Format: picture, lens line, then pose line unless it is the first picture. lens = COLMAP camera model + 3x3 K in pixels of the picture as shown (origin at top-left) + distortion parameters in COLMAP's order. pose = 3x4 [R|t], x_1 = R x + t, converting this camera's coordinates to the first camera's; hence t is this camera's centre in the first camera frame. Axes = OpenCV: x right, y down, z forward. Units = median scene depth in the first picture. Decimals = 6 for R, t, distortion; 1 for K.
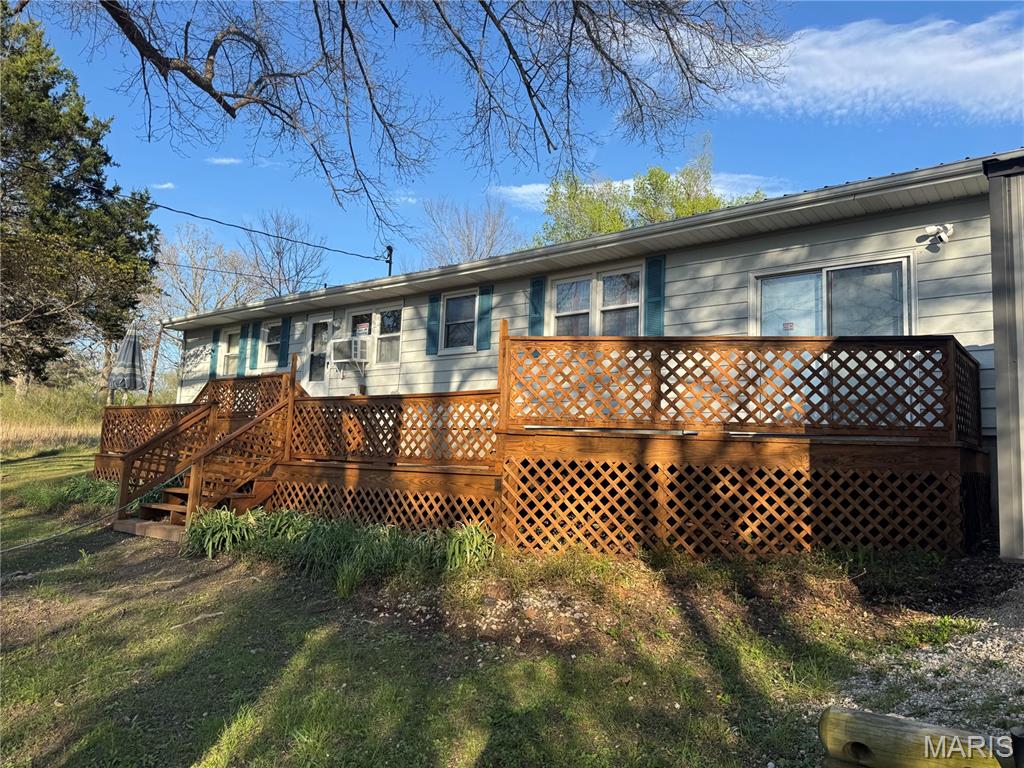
lens RADIAL K [[732.4, 0, 512.0], [0, 732.4, 384.0], [0, 0, 1]] dist [0.096053, -0.131485]
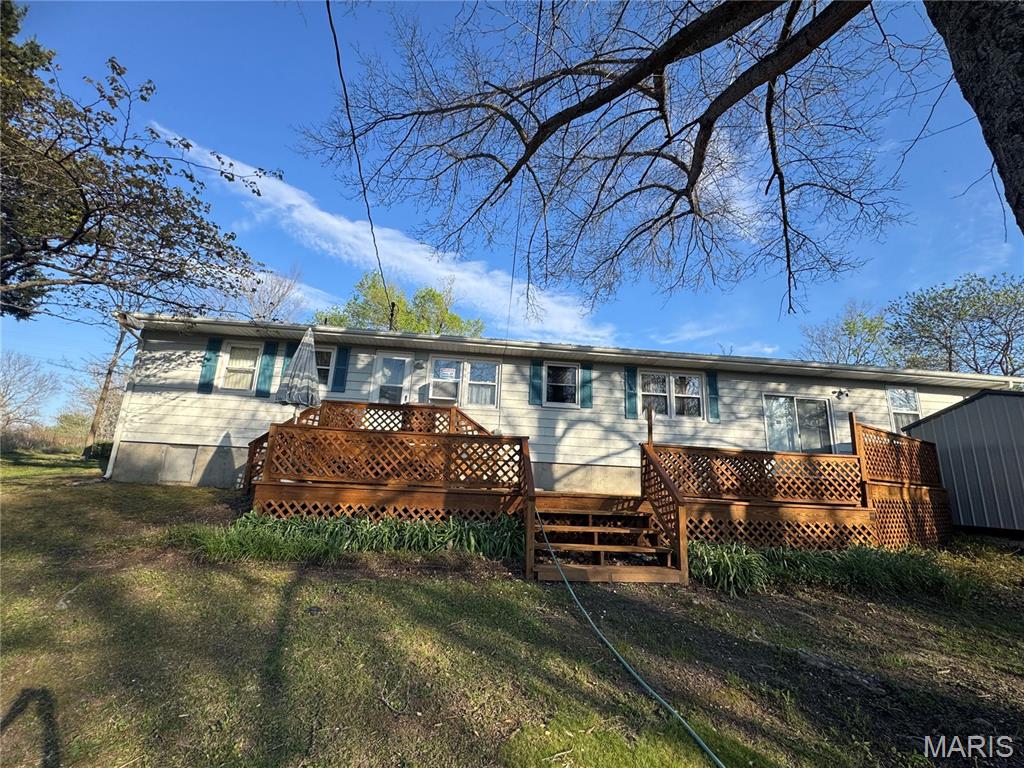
lens RADIAL K [[441.8, 0, 512.0], [0, 441.8, 384.0], [0, 0, 1]] dist [-0.003358, 0.000383]
pose [[0.710461, 0.152637, 0.686984, -0.754051], [-0.094544, 0.988047, -0.121753, 0.026054], [-0.697357, 0.021551, 0.716400, 0.500617]]
